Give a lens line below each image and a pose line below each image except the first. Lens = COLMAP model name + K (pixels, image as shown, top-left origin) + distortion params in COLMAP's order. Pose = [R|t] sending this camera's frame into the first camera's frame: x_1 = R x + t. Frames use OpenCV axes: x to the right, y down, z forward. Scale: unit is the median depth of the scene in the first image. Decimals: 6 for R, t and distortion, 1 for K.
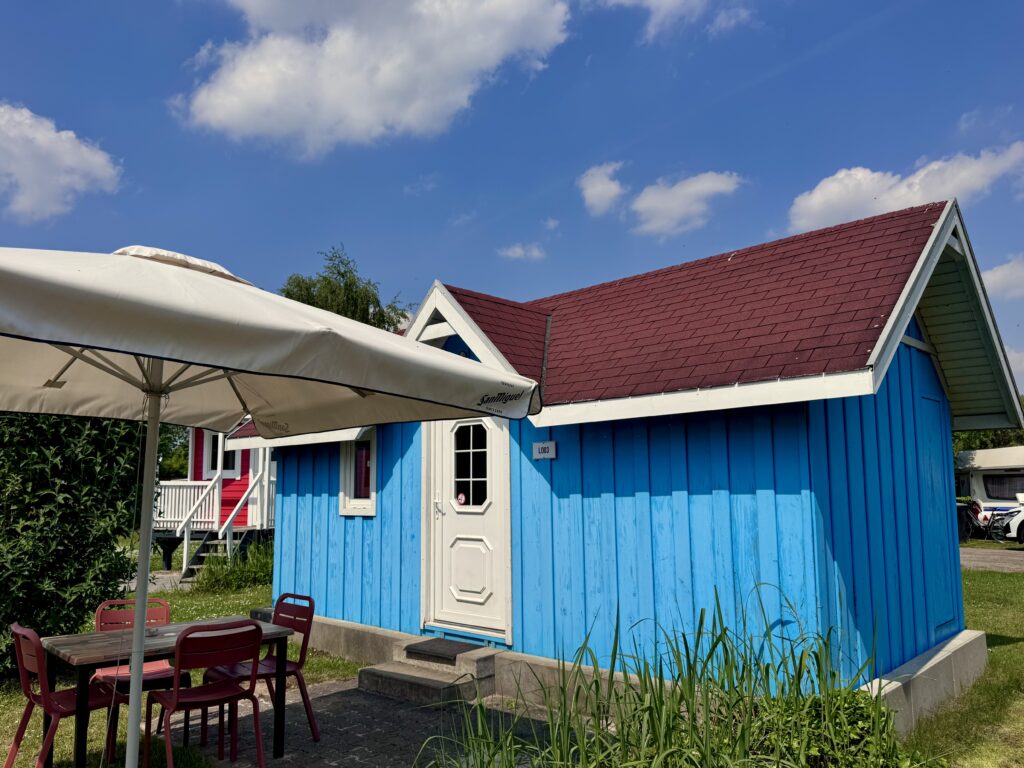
lens RADIAL K [[765.8, 0, 512.2], [0, 765.8, 380.6], [0, 0, 1]] dist [0.037347, -0.009235]
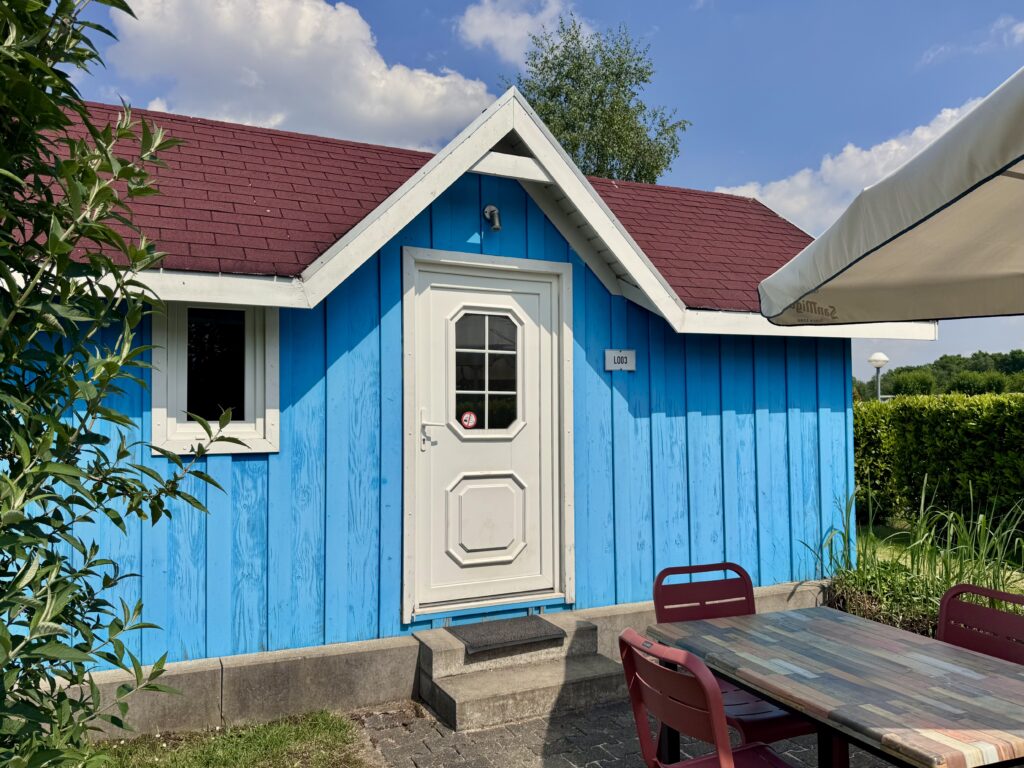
lens RADIAL K [[765.8, 0, 511.6], [0, 765.8, 390.5], [0, 0, 1]] dist [0.037347, -0.009235]
pose [[0.378931, 0.045744, 0.924294, -0.706040], [-0.121704, 0.992566, 0.000772, 0.126555], [-0.917387, -0.112783, 0.381681, 0.727732]]
